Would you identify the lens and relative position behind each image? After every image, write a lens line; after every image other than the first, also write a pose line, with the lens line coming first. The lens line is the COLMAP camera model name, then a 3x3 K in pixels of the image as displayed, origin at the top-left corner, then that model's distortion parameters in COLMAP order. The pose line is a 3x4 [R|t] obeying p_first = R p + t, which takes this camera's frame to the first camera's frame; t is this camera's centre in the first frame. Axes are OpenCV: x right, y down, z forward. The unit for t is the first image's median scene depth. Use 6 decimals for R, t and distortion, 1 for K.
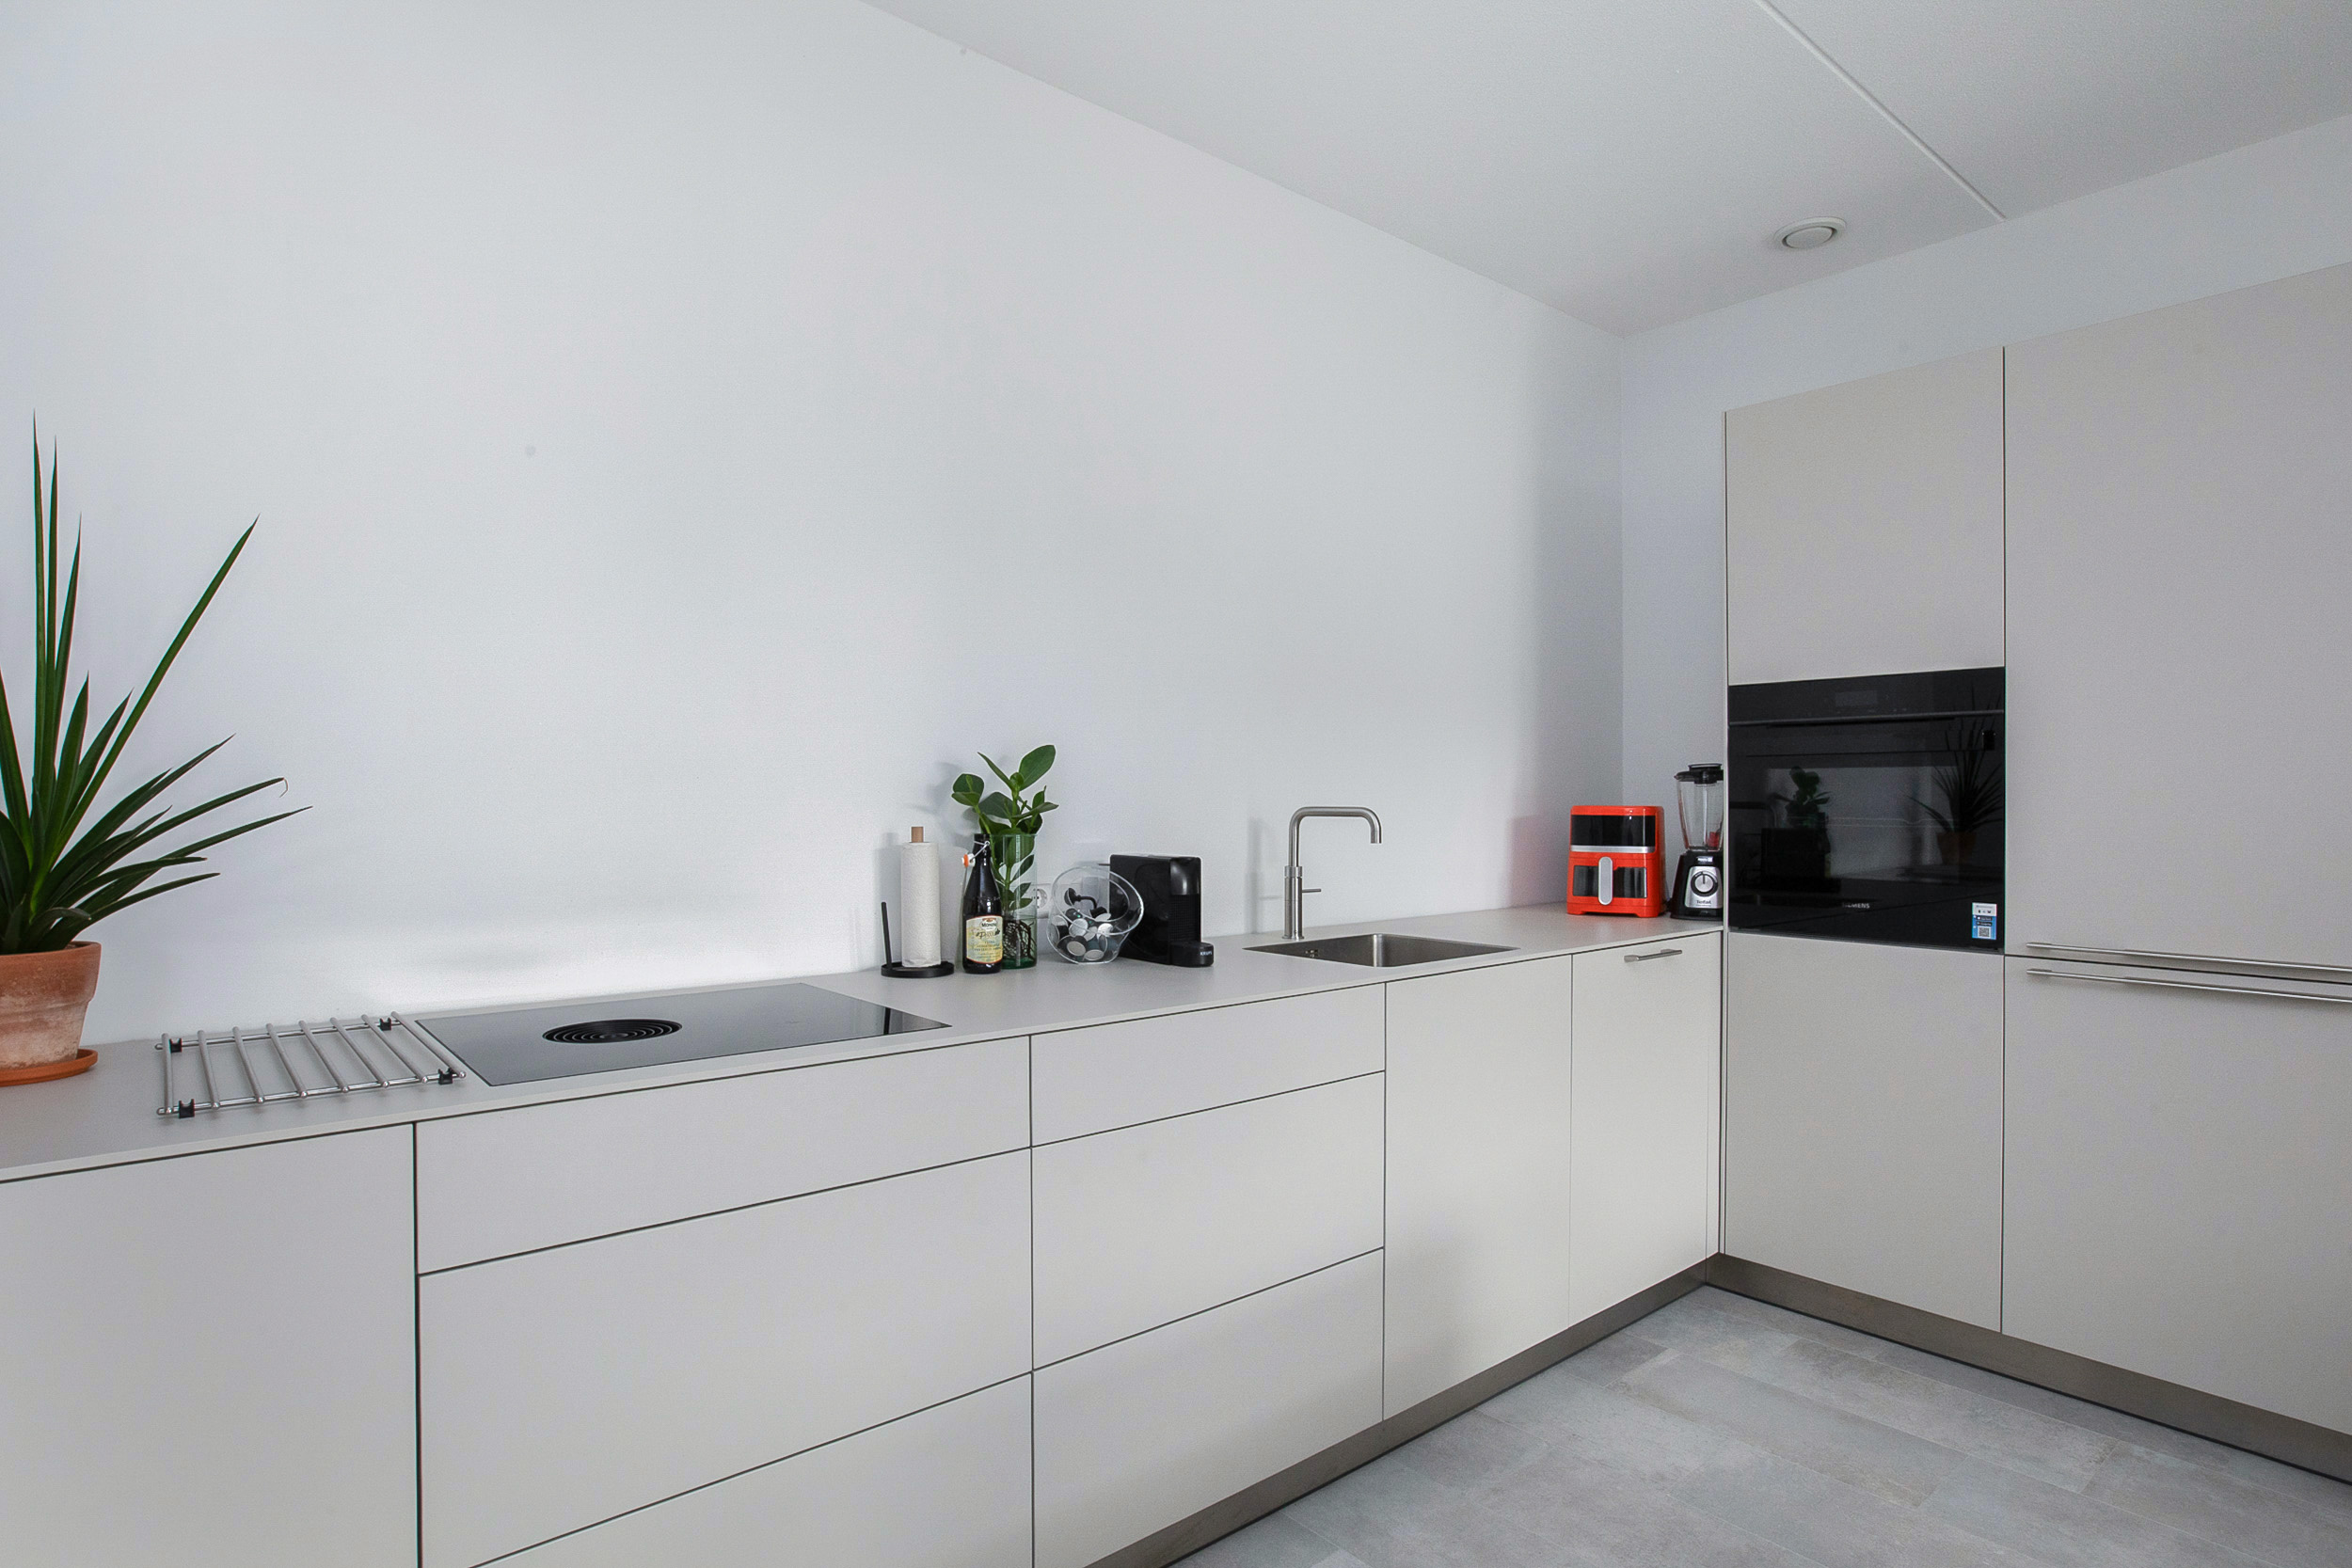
lens RADIAL K [[1235.0, 0, 1178.0], [0, 1235.0, 802.1], [0, 0, 1]] dist [-0.031098, 0.001851]
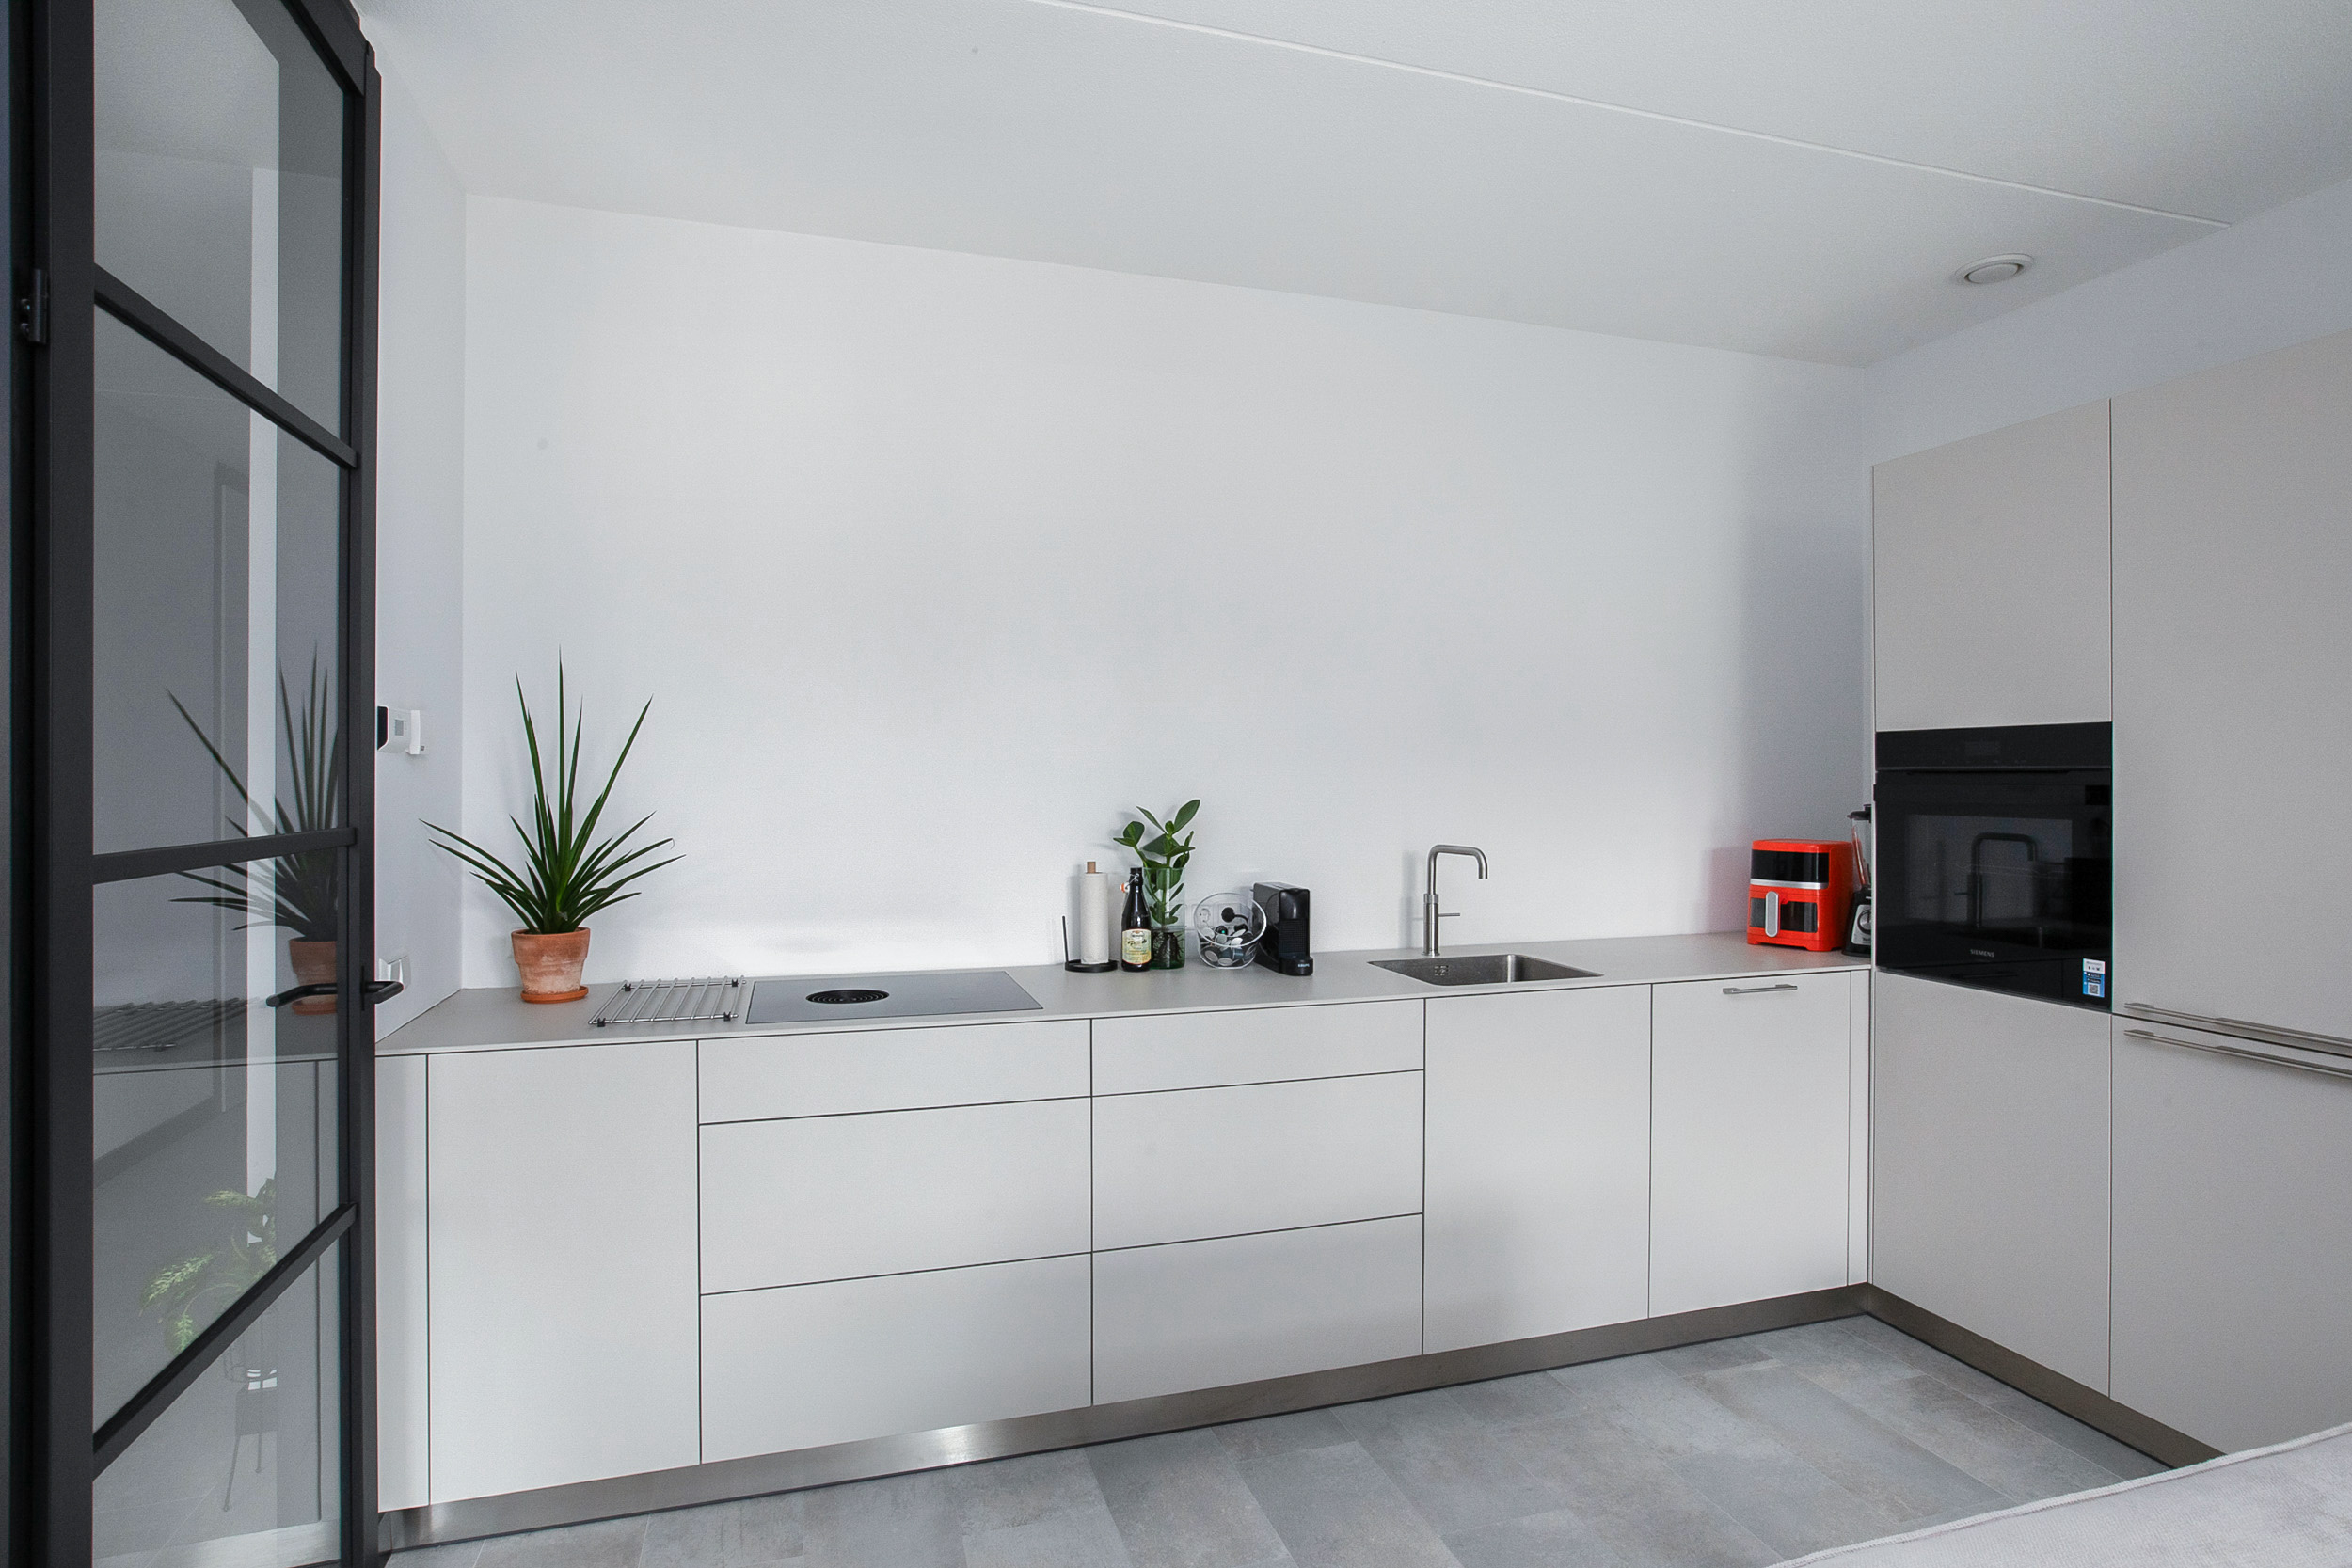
lens RADIAL K [[1232.8, 0, 1177.4], [0, 1232.8, 774.5], [0, 0, 1]] dist [-0.039936, 0.014989]
pose [[0.920929, -0.000068, -0.389731, 0.366345], [-0.002477, 0.999979, -0.006026, -0.061057], [0.389723, 0.006515, 0.920909, -0.201437]]
